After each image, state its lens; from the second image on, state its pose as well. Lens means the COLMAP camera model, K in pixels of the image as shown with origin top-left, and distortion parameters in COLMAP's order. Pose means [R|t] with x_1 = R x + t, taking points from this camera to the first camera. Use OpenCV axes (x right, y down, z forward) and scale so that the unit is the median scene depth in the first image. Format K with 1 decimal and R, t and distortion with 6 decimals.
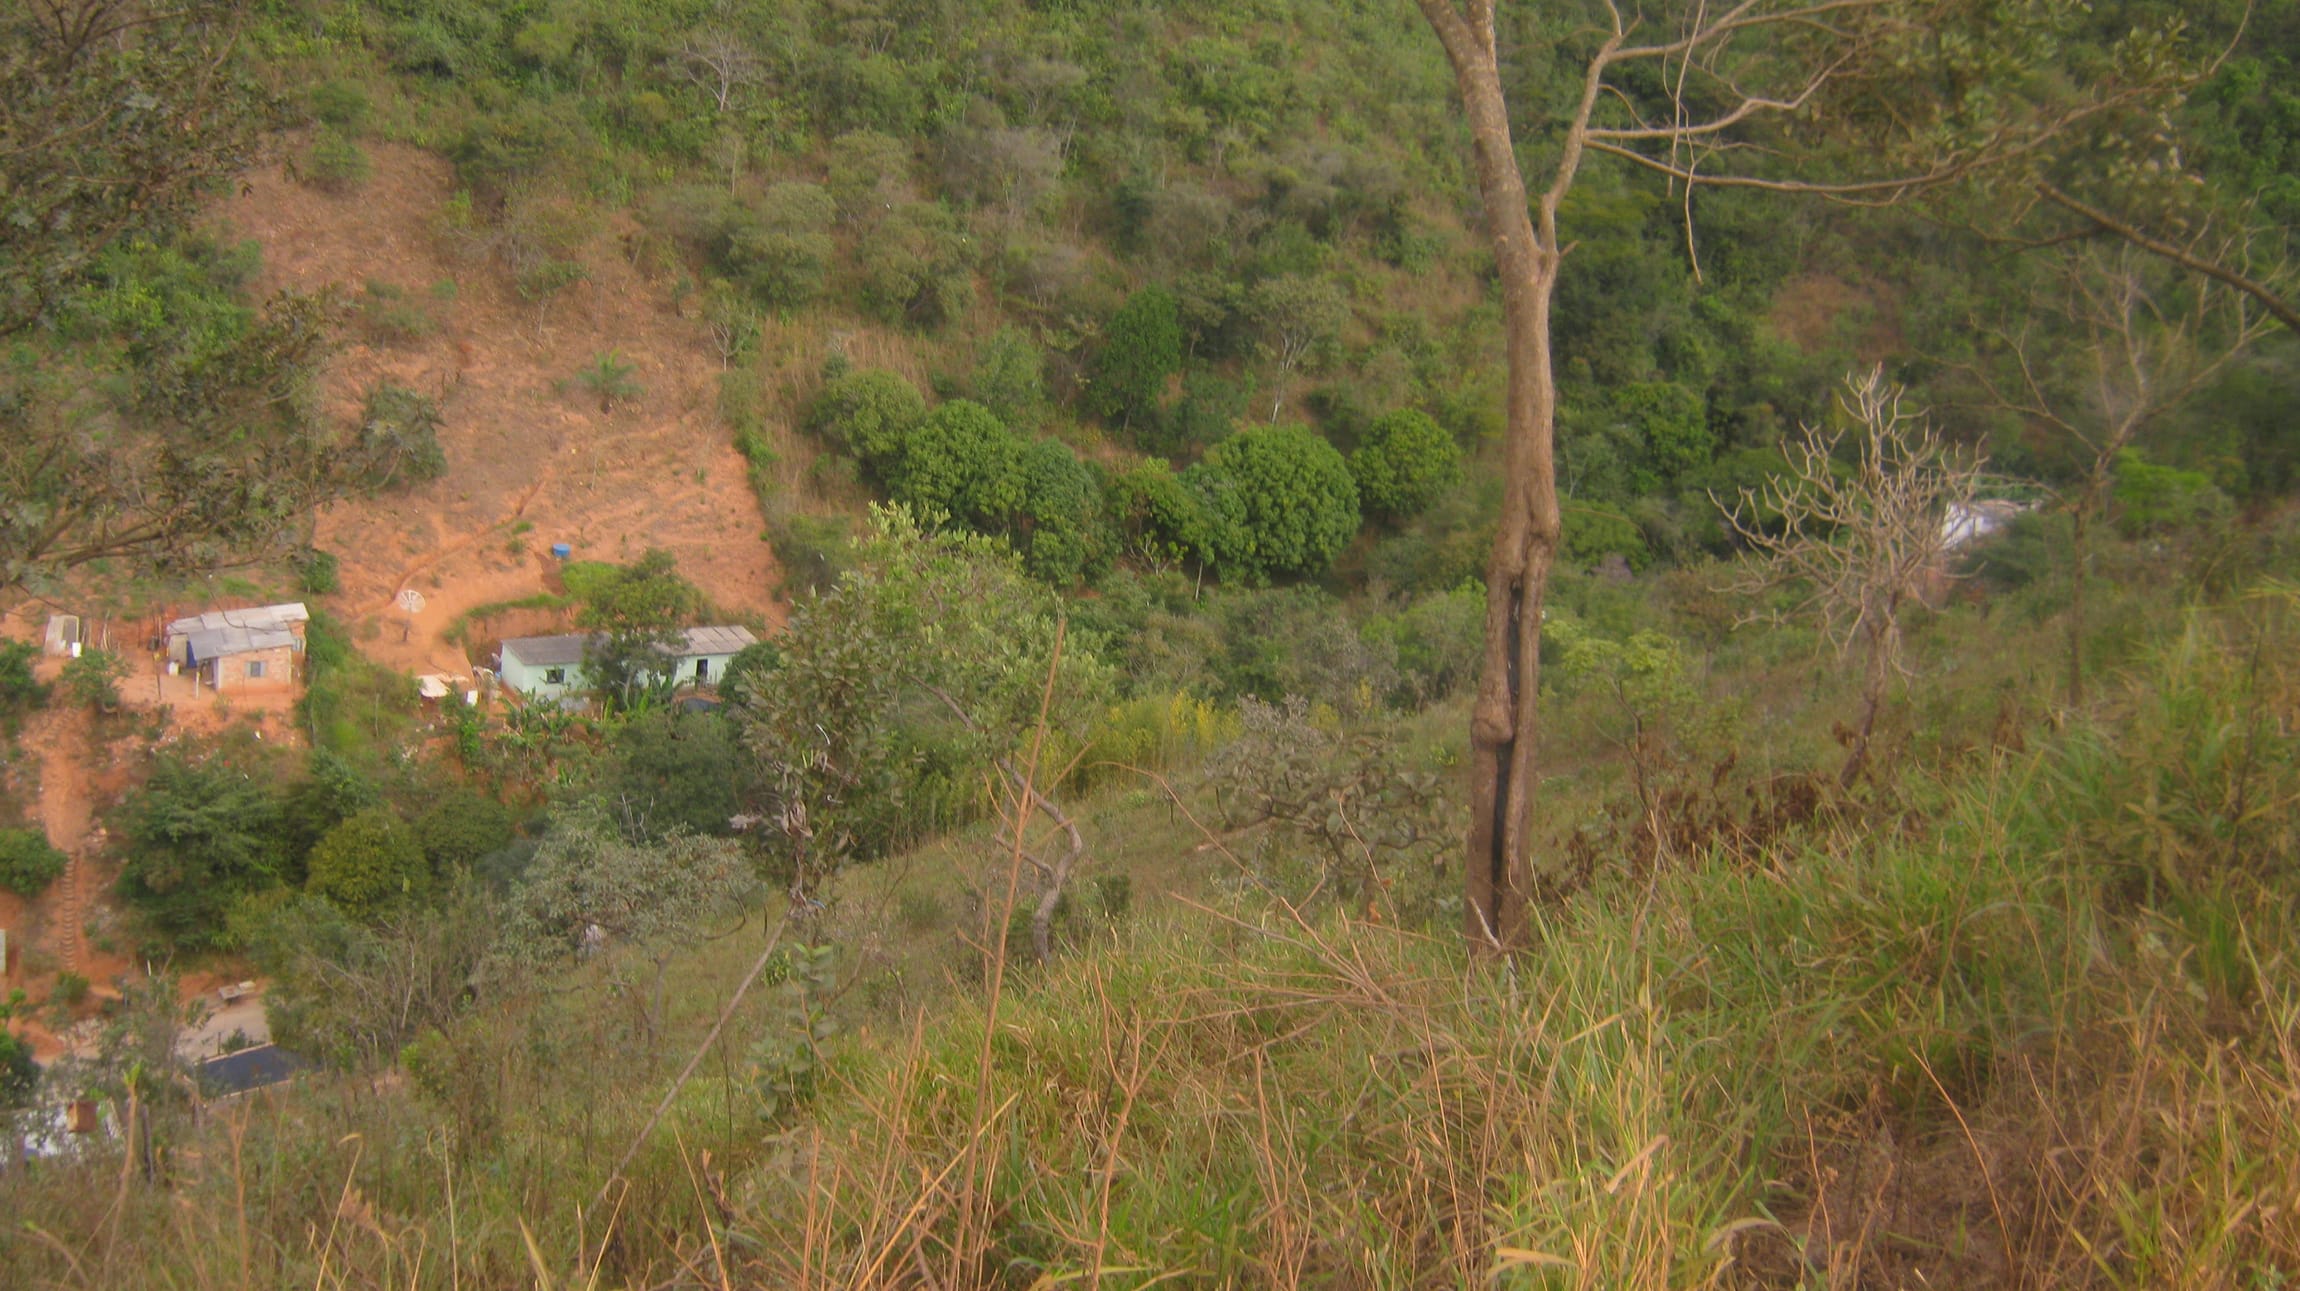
lens RADIAL K [[2542.3, 0, 1109.3], [0, 2542.3, 644.3], [0, 0, 1]] dist [-0.117176, 0.098498]
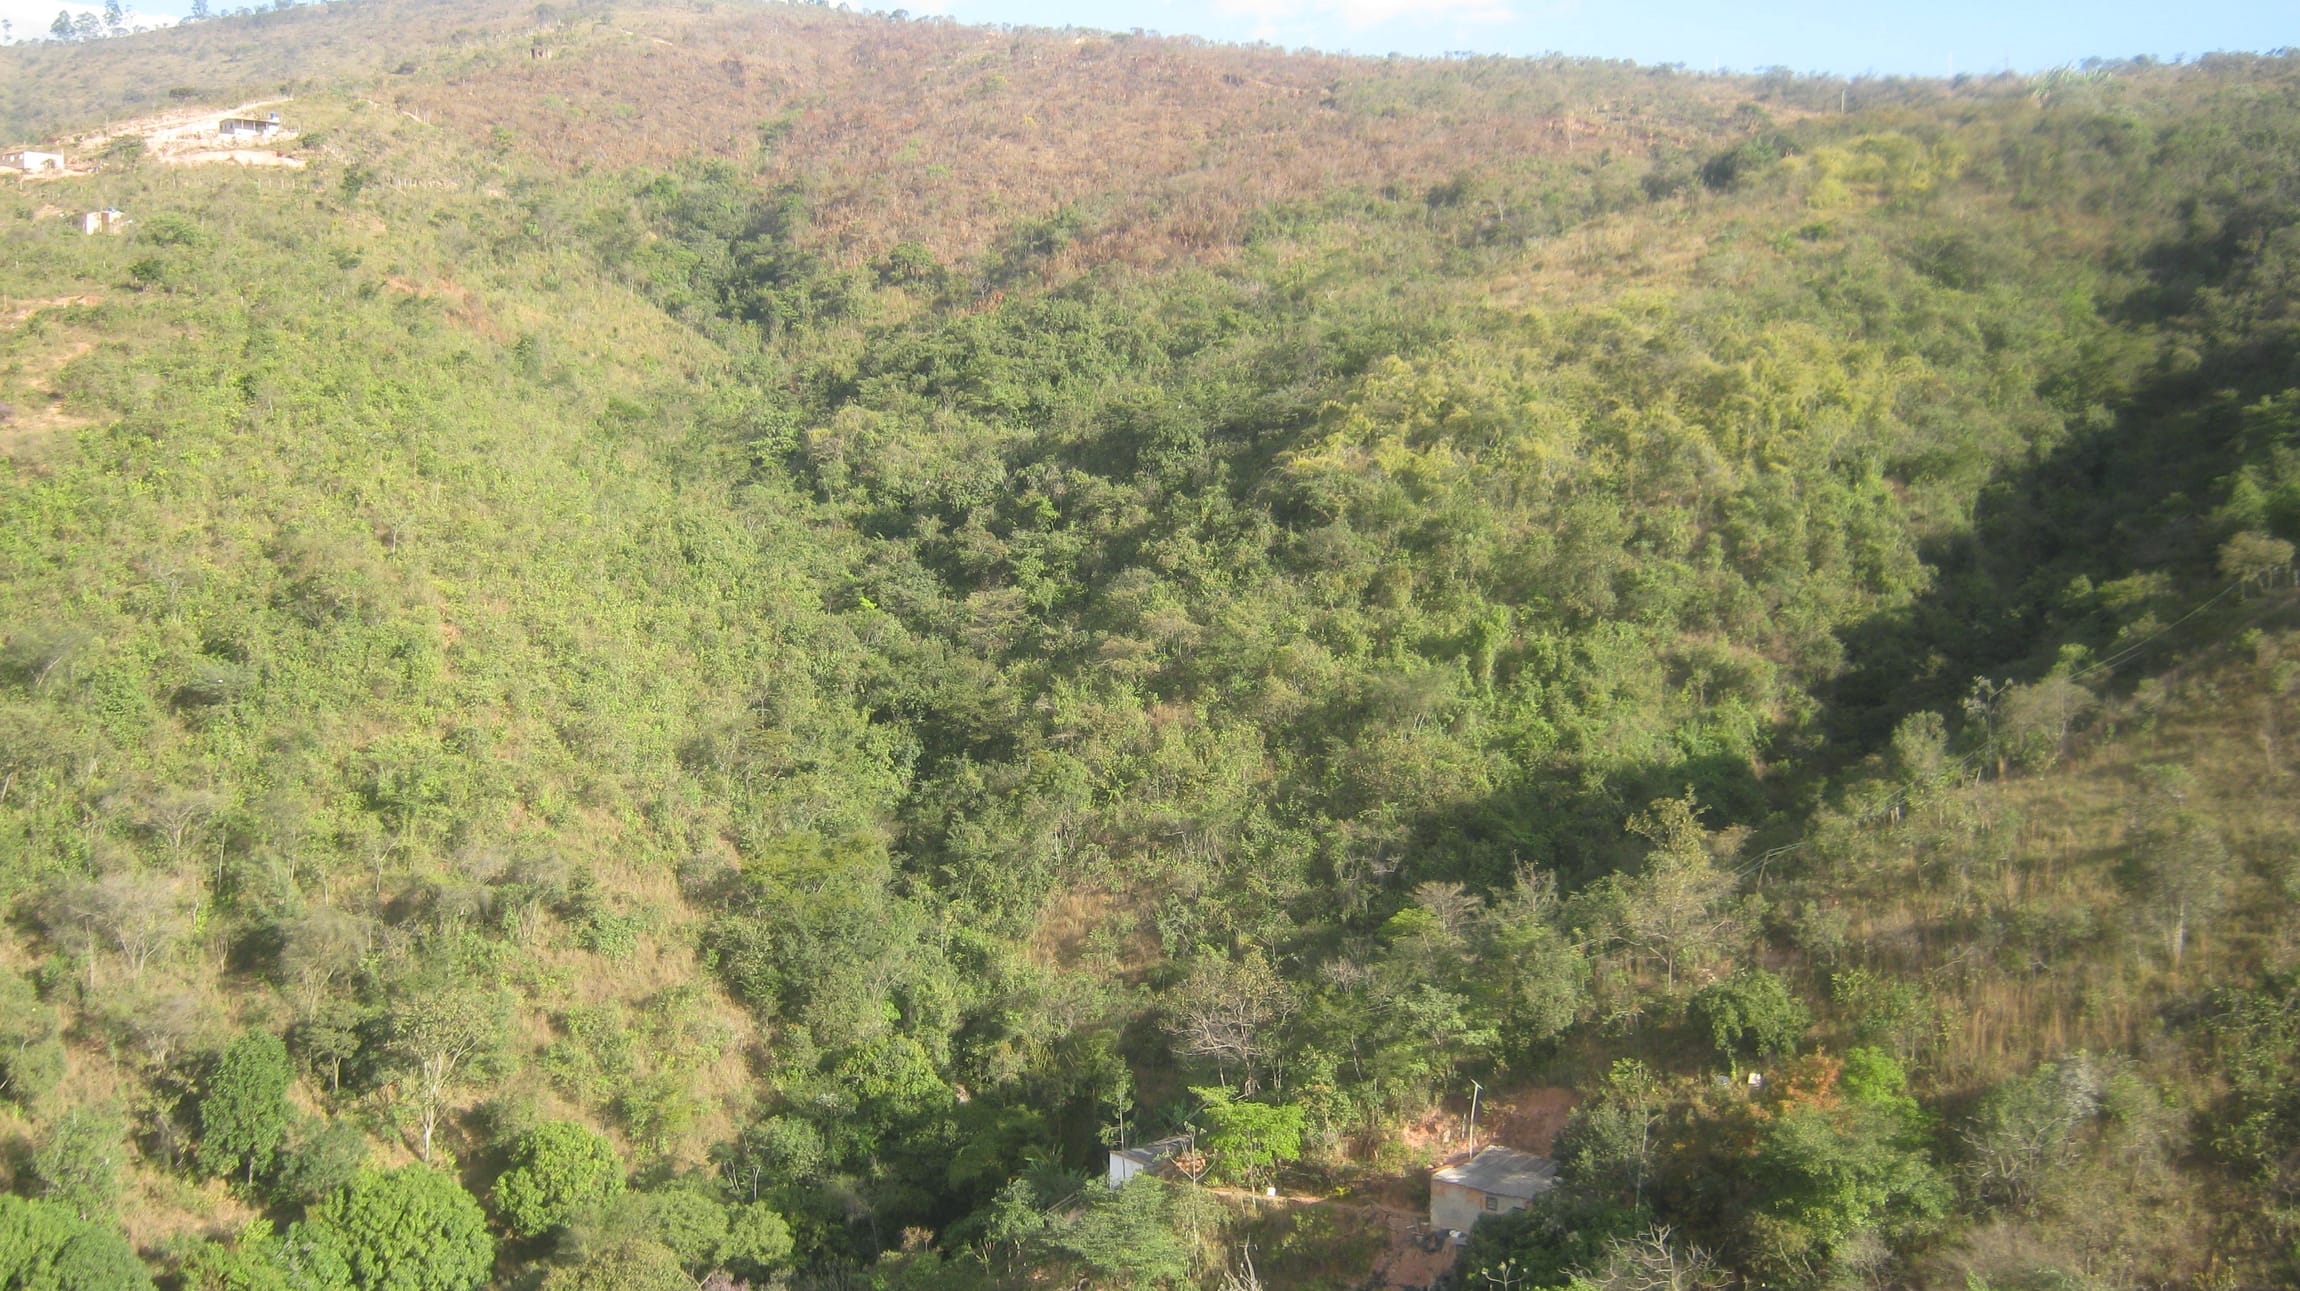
lens RADIAL K [[2542.3, 0, 1109.3], [0, 2542.3, 644.3], [0, 0, 1]] dist [-0.117176, 0.098498]
pose [[0.985428, -0.119610, 0.120935, 0.223517], [0.143038, 0.967471, -0.208664, -0.039707], [-0.092043, 0.222922, 0.970481, 0.042095]]
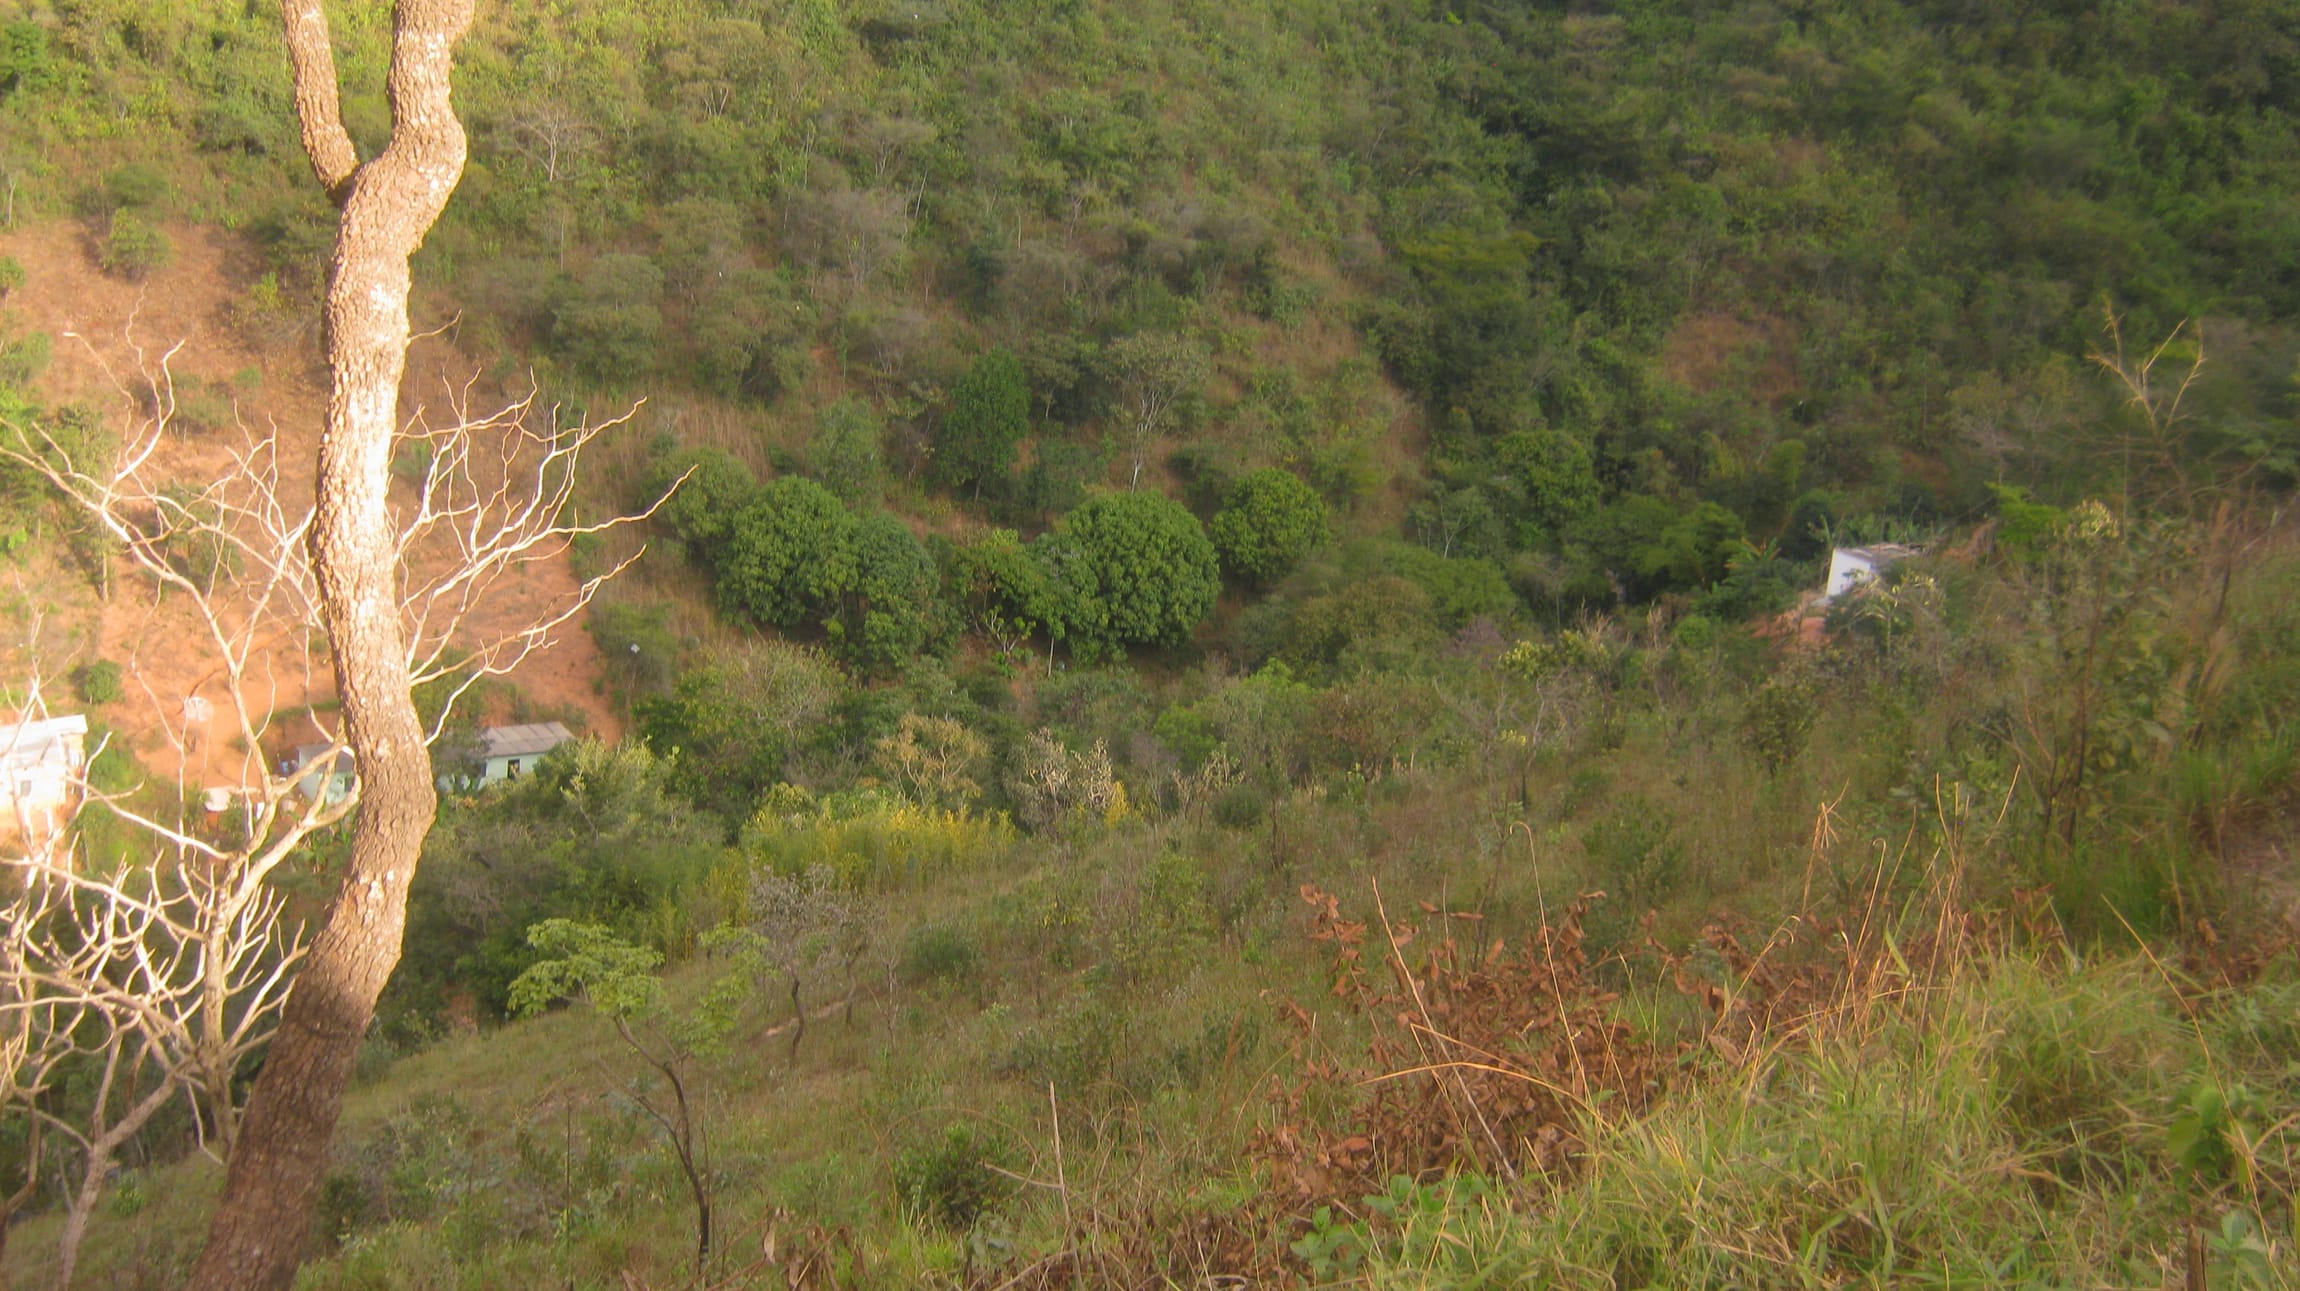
lens RADIAL K [[2542.3, 0, 1109.3], [0, 2542.3, 644.3], [0, 0, 1]] dist [-0.117176, 0.098498]
pose [[0.999438, -0.031882, 0.010393, 0.043842], [0.032084, 0.999287, -0.019921, -0.009145], [-0.009750, 0.020244, 0.999748, 0.042026]]
